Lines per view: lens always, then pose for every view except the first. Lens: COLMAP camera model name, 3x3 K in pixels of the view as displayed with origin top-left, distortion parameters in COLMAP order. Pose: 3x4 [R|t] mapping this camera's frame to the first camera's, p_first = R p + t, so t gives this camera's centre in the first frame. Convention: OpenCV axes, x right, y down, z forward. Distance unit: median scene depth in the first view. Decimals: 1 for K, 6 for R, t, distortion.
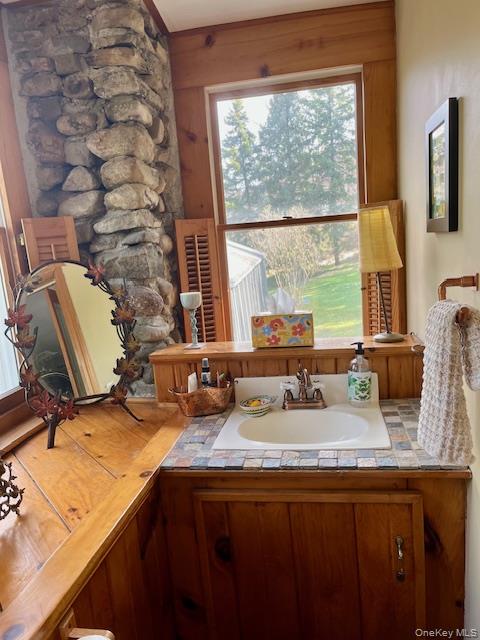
lens RADIAL K [[478.0, 0, 236.5], [0, 478.0, 321.3], [0, 0, 1]] dist [0.058031, -0.093193]
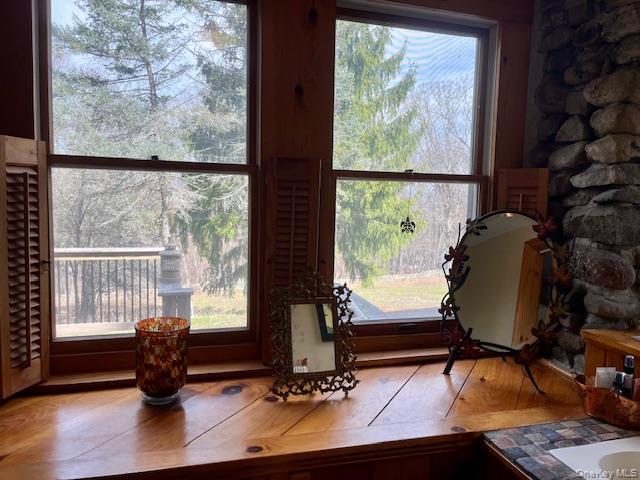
lens RADIAL K [[478.0, 0, 320.0], [0, 478.0, 240.0], [0, 0, 1]] dist [0.058031, -0.093193]
pose [[0.448662, 0.179222, -0.875546, 0.336161], [-0.206822, 0.973913, 0.093374, -0.069708], [0.869441, 0.139188, 0.474025, 0.145748]]
